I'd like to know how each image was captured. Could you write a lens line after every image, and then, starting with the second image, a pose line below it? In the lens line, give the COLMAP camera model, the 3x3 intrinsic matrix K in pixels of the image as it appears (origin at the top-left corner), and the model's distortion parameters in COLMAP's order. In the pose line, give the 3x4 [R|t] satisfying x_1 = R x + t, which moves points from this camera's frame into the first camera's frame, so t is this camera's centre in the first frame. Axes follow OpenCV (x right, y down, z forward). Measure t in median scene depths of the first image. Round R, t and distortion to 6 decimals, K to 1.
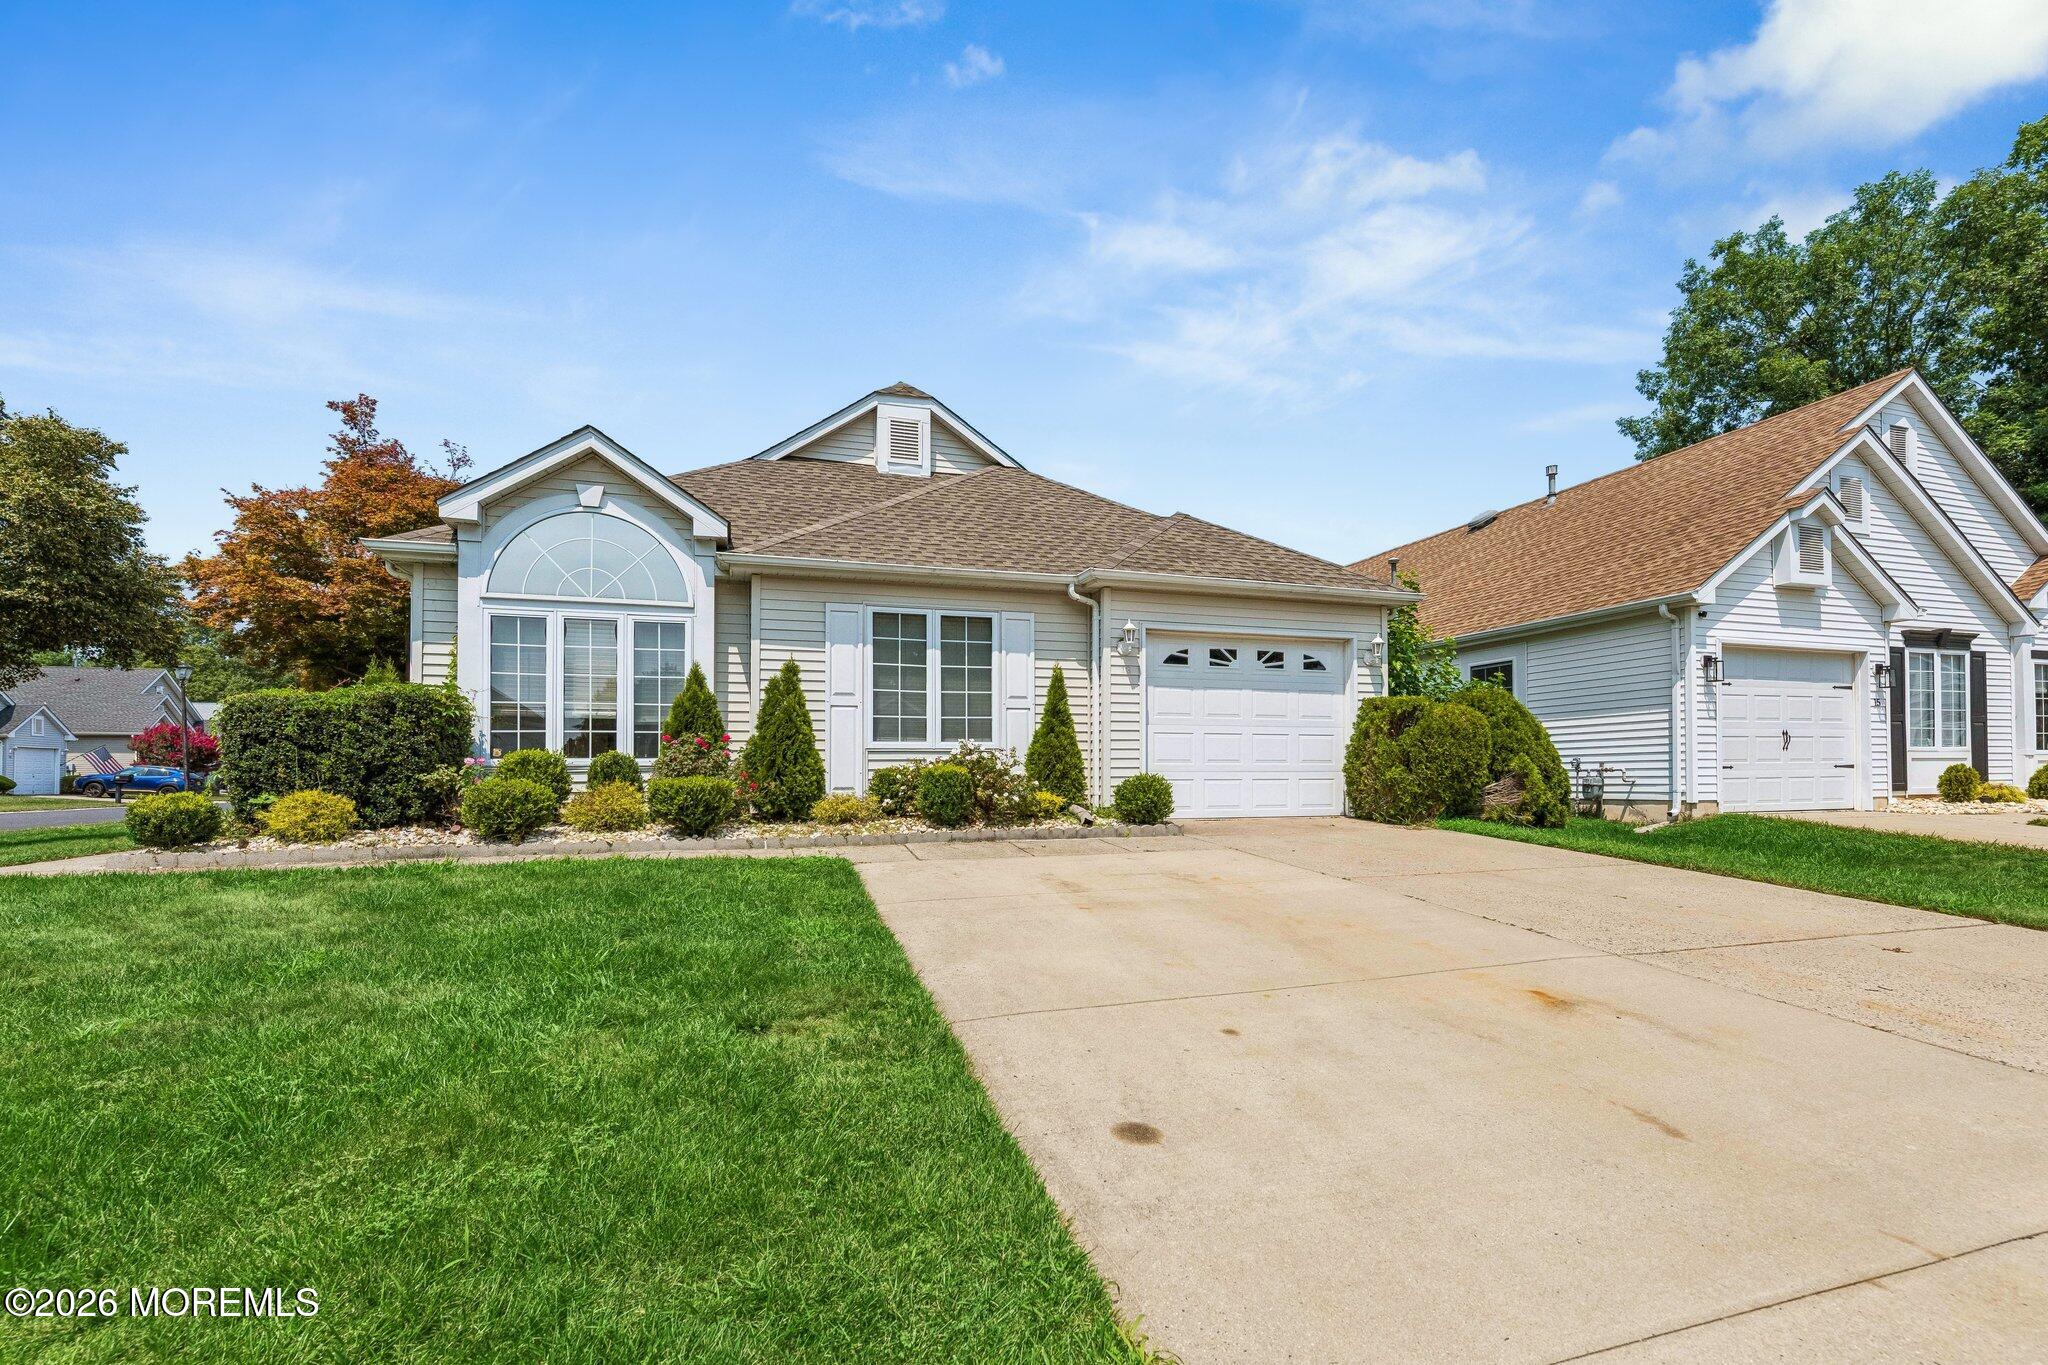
lens RADIAL K [[907.3, 0, 1087.7], [0, 907.3, 718.9], [0, 0, 1]] dist [-0.000757, -0.000286]
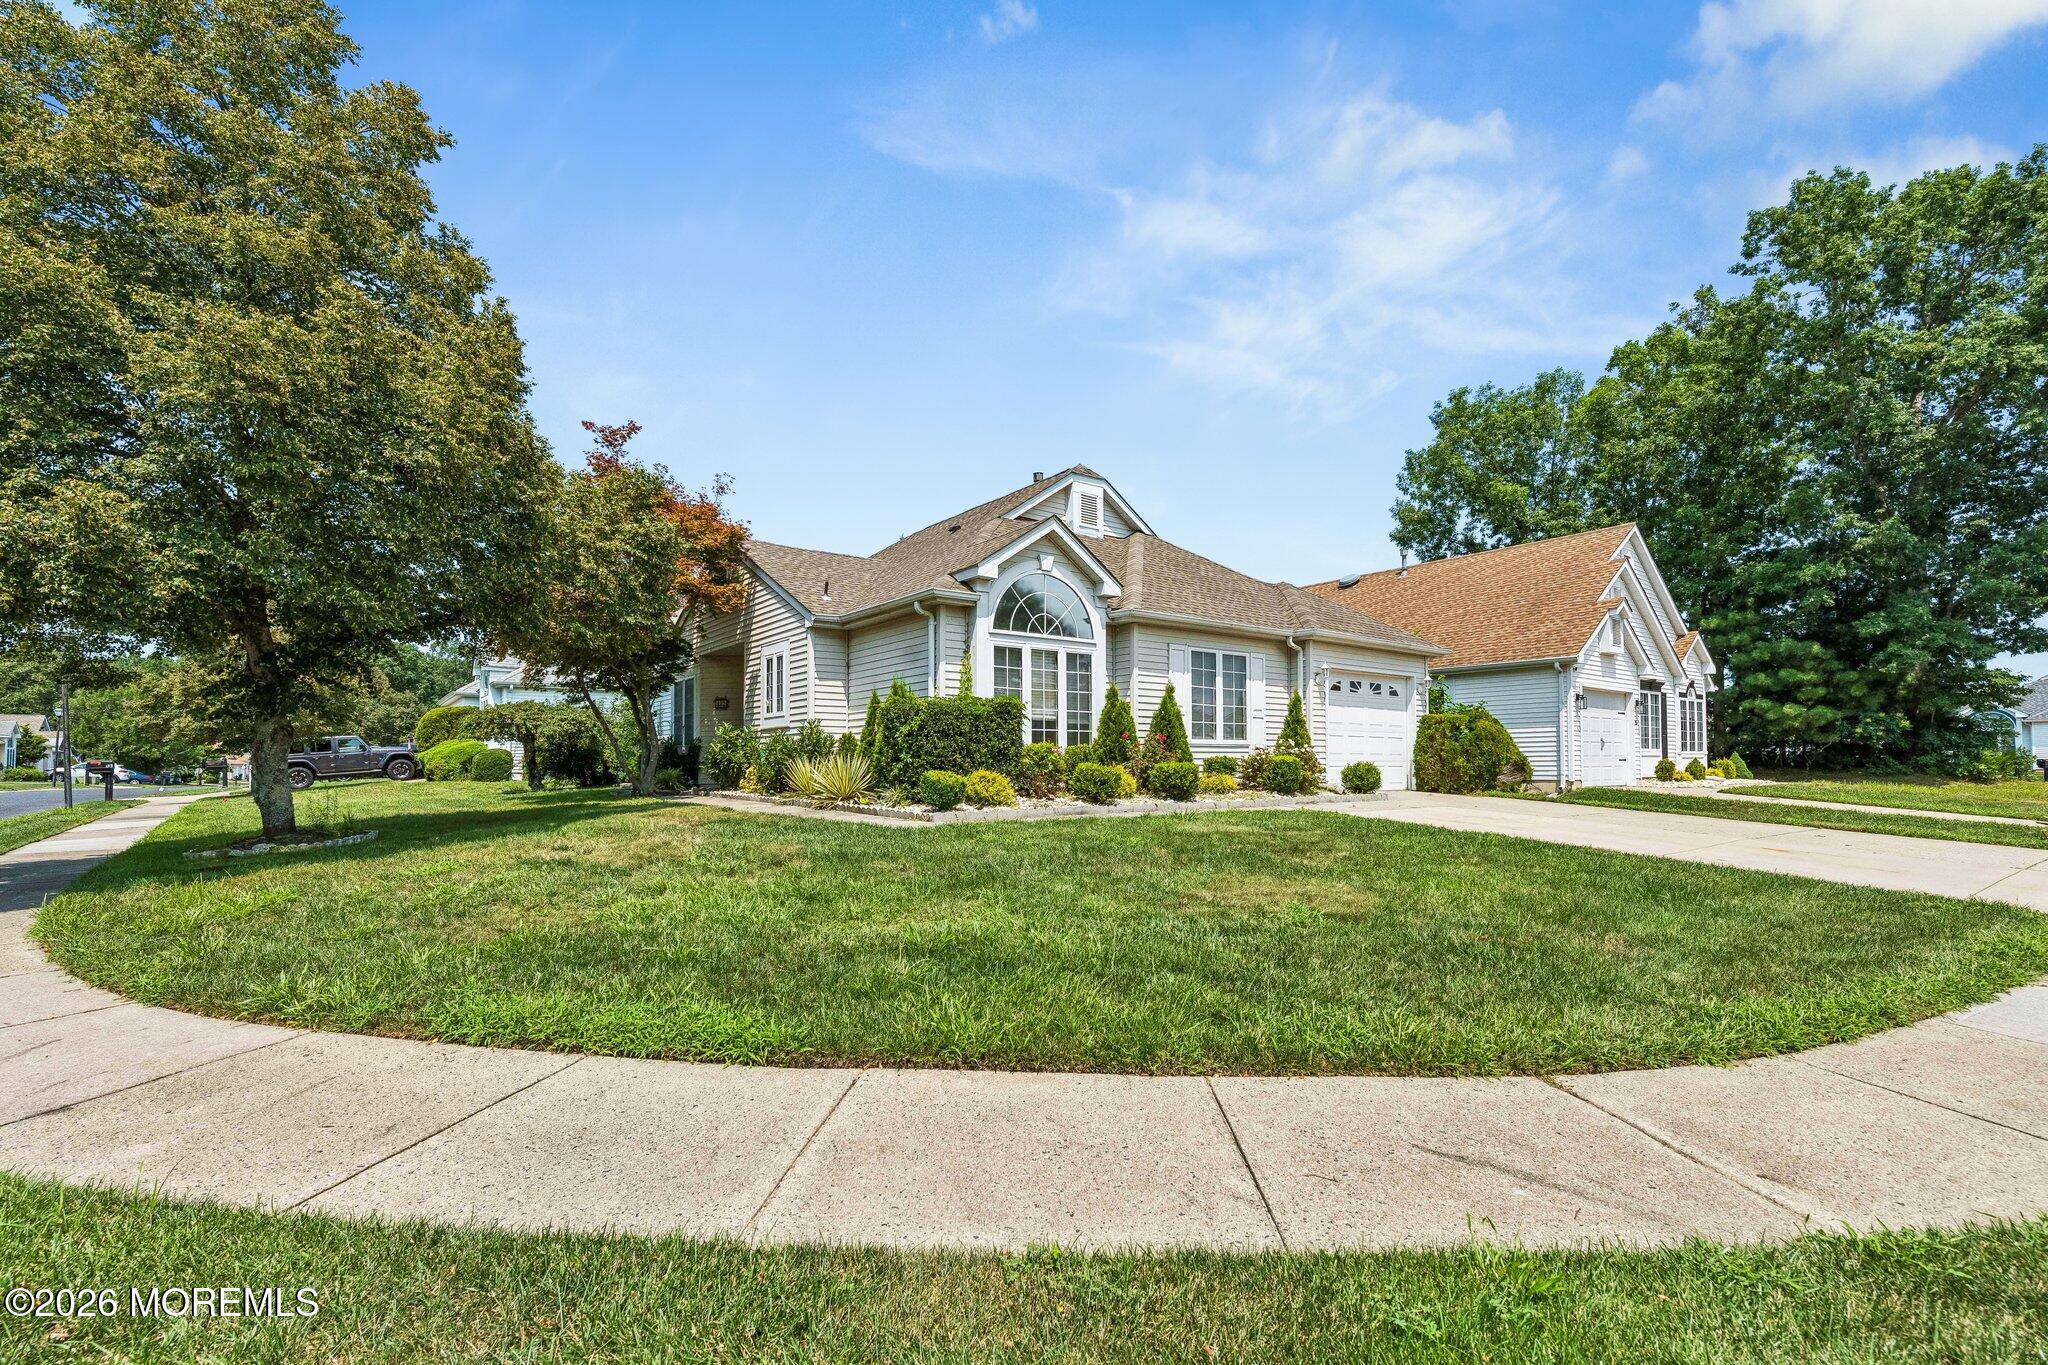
lens RADIAL K [[907.3, 0, 1015.2], [0, 907.3, 692.9], [0, 0, 1]] dist [-0.000757, -0.000286]
pose [[0.946268, 0.029583, 0.322029, -0.851549], [-0.023856, 0.999479, -0.021719, -0.009680], [-0.322504, 0.012870, 0.946481, -0.259012]]
